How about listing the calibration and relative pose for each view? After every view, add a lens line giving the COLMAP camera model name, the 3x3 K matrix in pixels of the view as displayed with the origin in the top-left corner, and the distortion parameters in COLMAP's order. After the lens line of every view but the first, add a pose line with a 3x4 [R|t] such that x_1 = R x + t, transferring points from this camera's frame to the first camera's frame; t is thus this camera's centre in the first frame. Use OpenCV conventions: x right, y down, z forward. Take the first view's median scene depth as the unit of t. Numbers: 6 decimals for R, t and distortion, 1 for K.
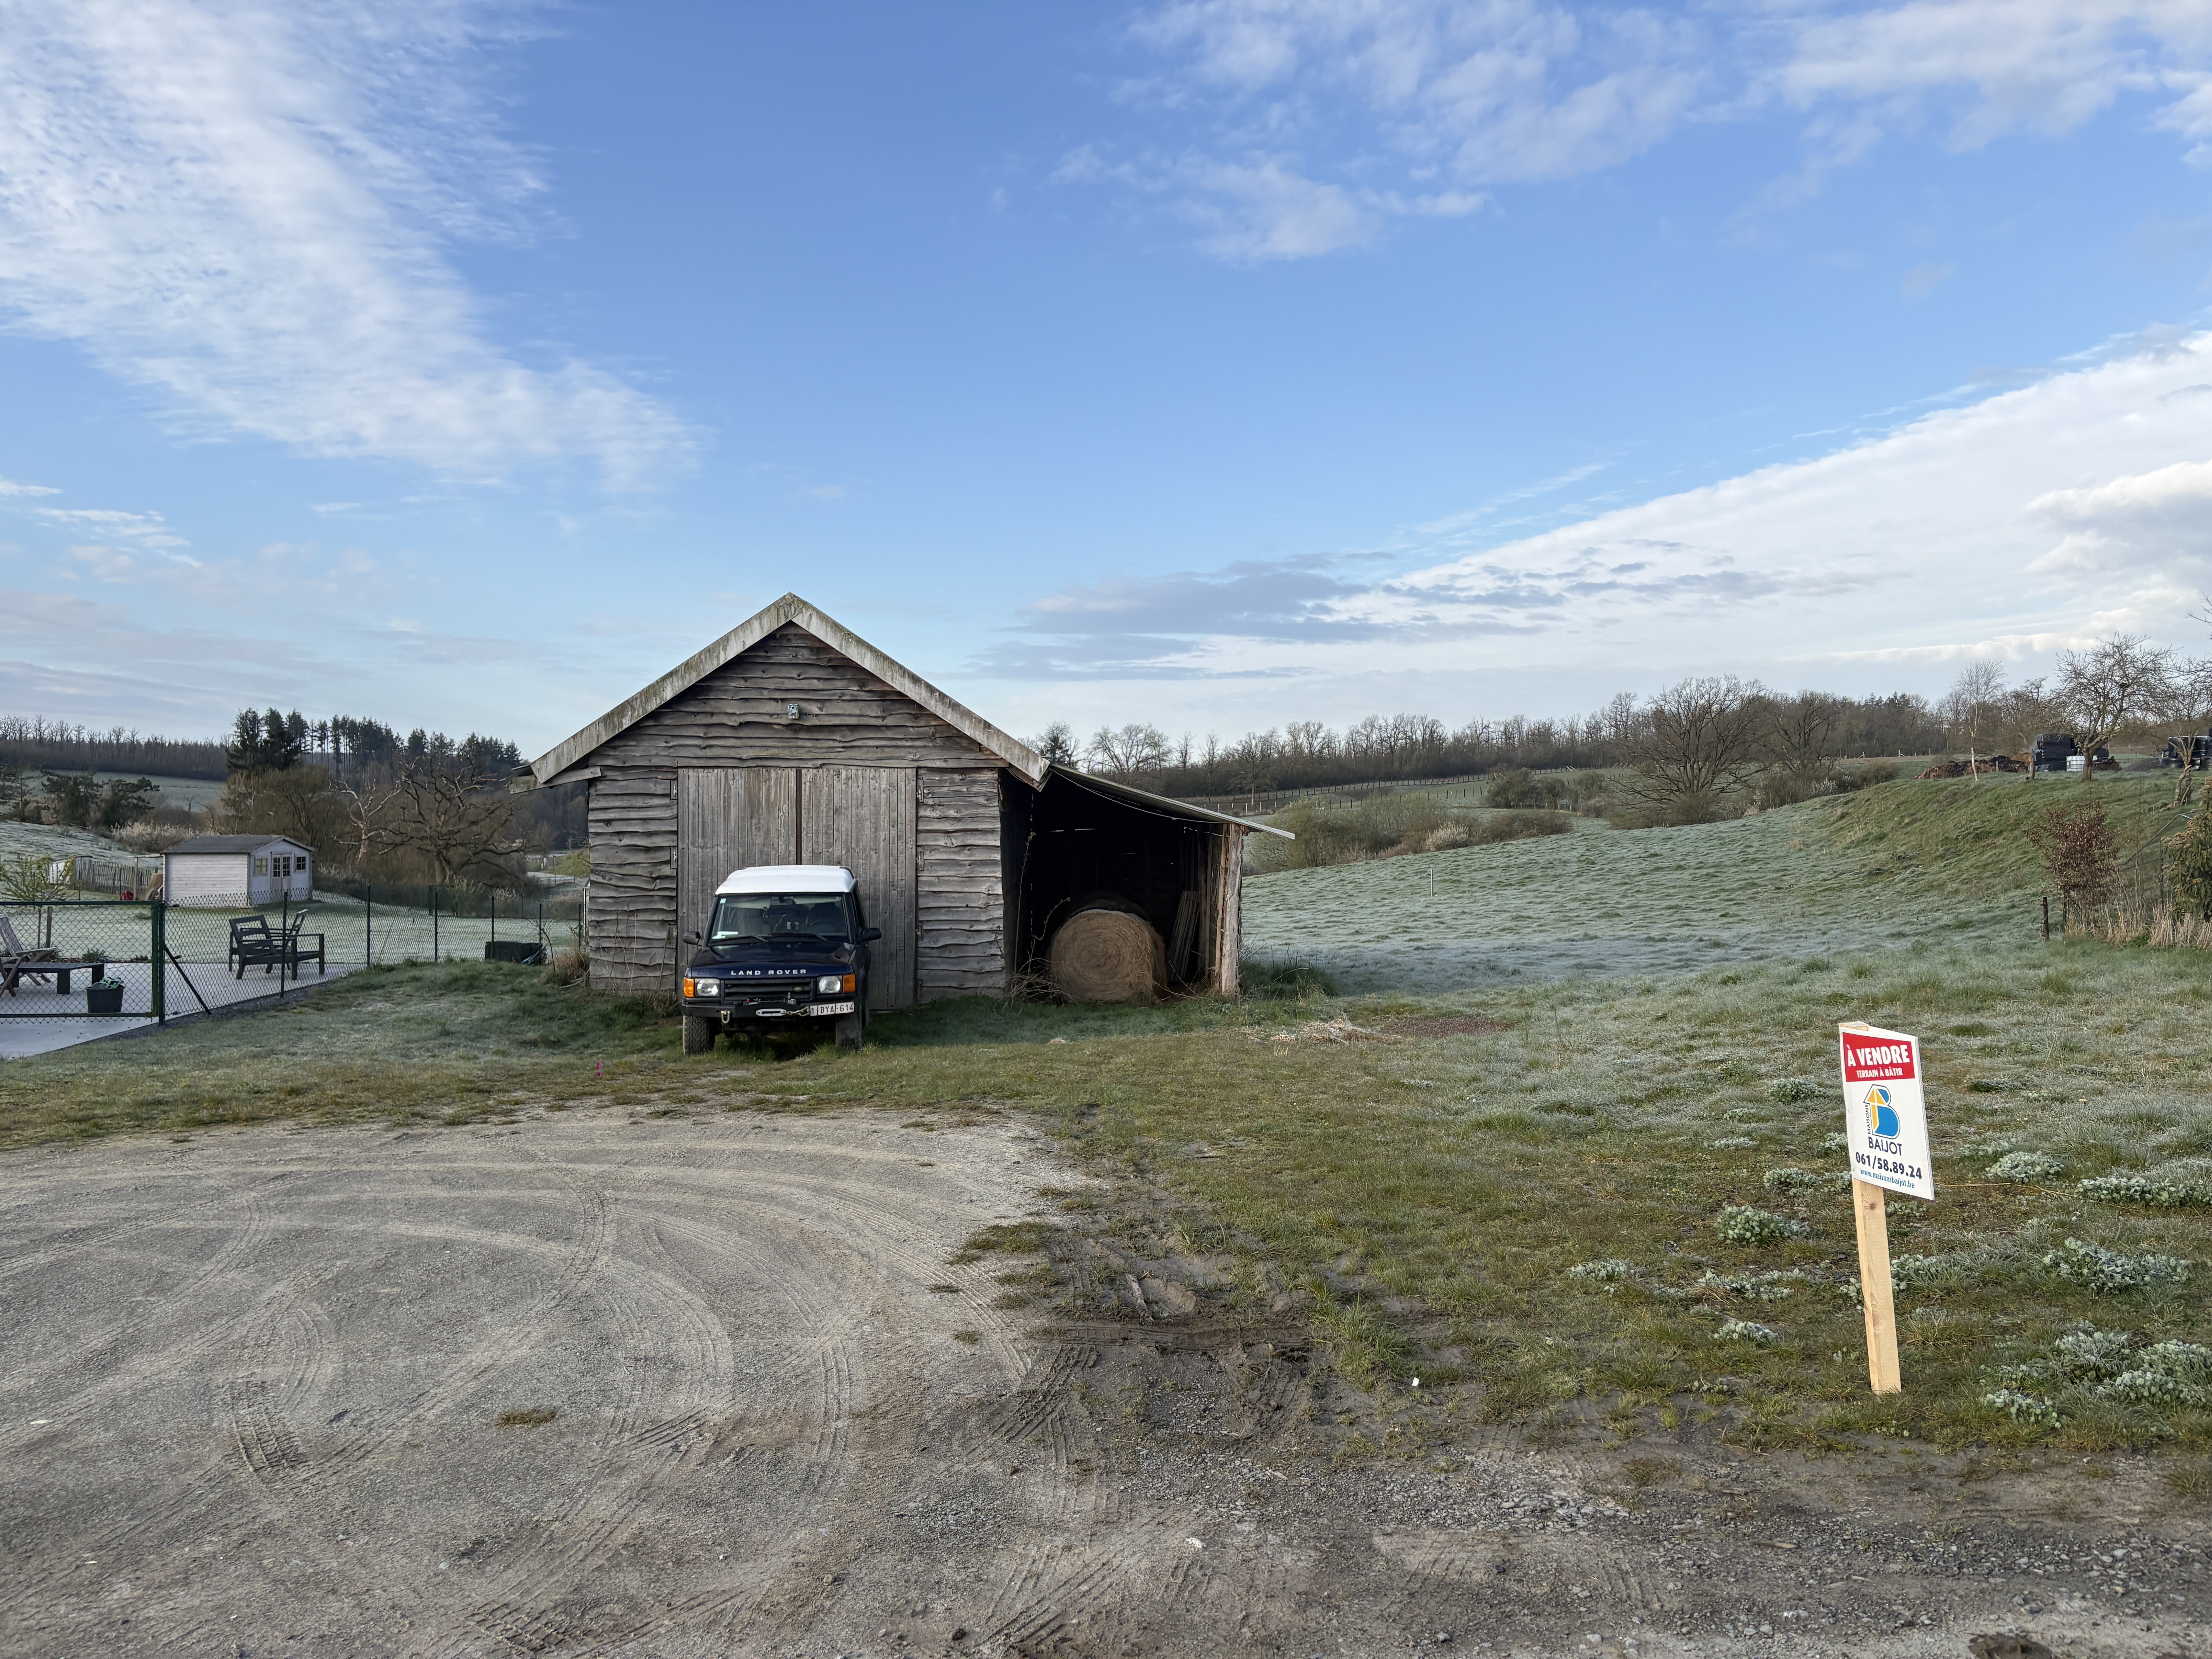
lens RADIAL K [[1661.8, 0, 1131.5], [0, 1661.8, 814.5], [0, 0, 1]] dist [0.061920, -0.080231]
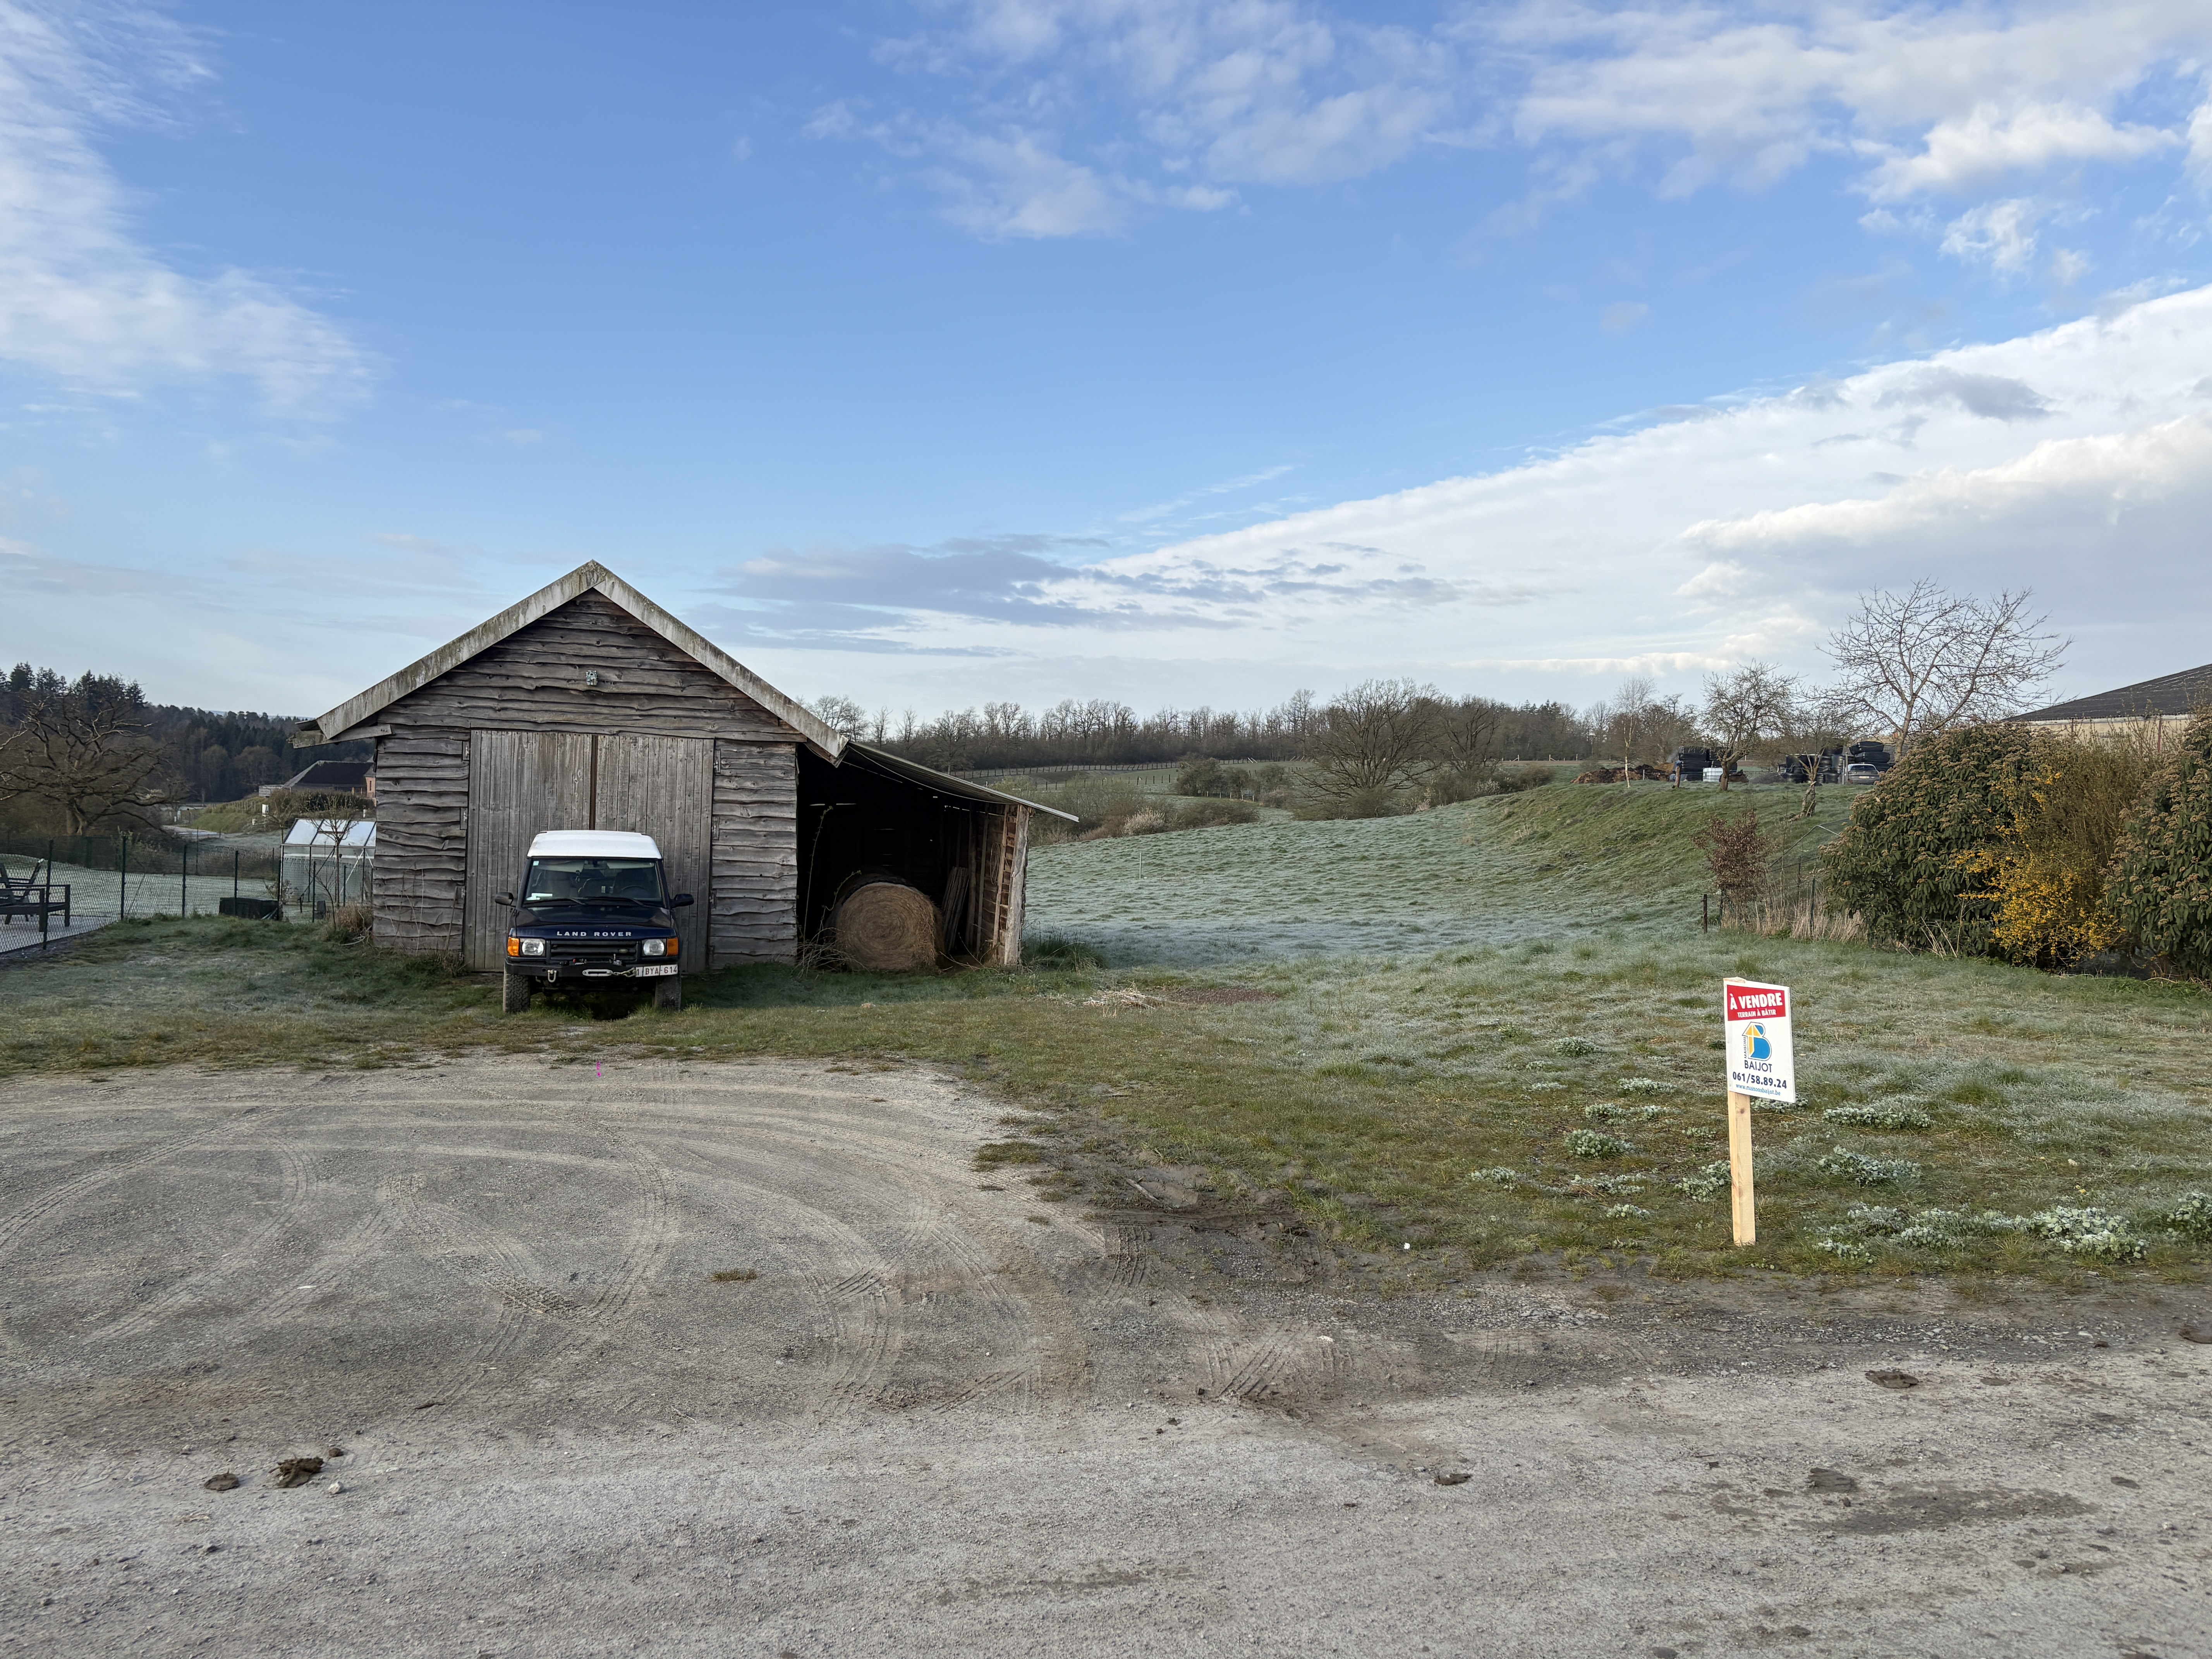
lens RADIAL K [[1664.6, 0, 1109.3], [0, 1664.6, 845.2], [0, 0, 1]] dist [0.053379, -0.052142]
pose [[0.984190, 0.031693, 0.174259, -0.067392], [-0.037108, 0.998922, 0.027903, -0.000588], [-0.173187, -0.033929, 0.984304, -0.054889]]
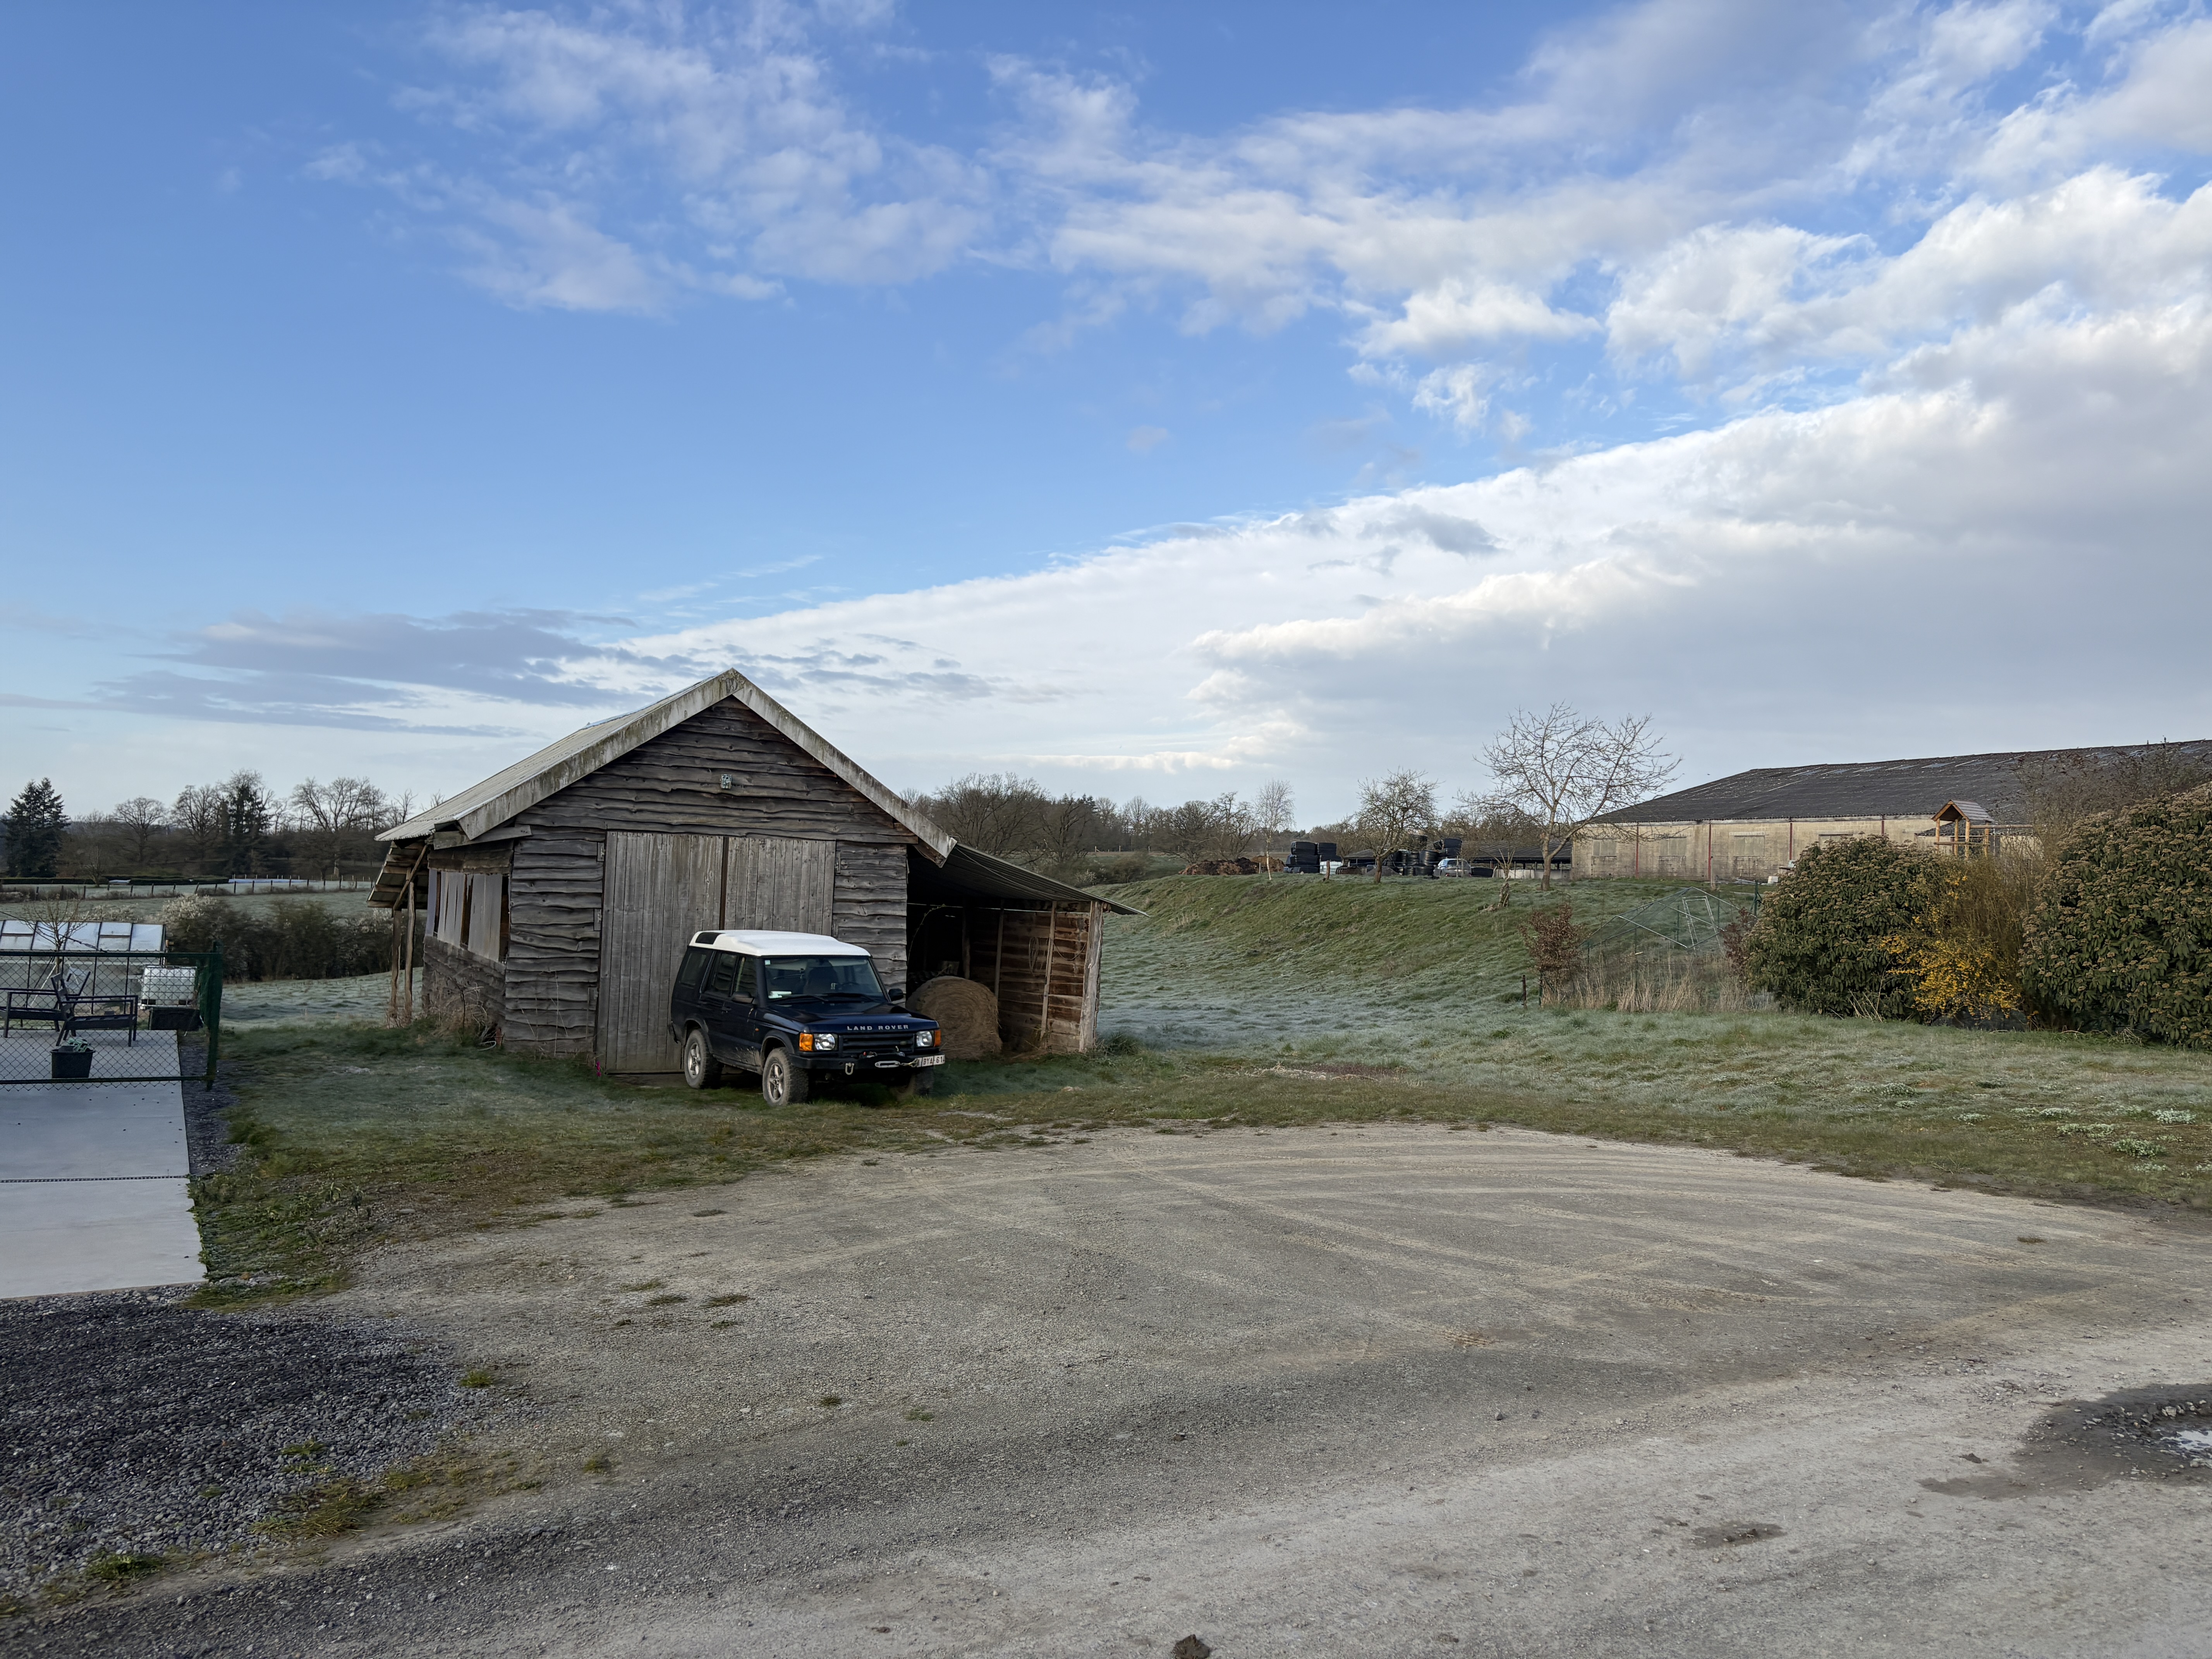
lens RADIAL K [[1671.2, 0, 1134.5], [0, 1671.2, 814.4], [0, 0, 1]] dist [0.082818, -0.091515]
pose [[0.889719, 0.054086, 0.453293, -0.447629], [-0.032987, 0.997978, -0.054331, 0.007058], [-0.455315, 0.033387, 0.889704, -0.045285]]
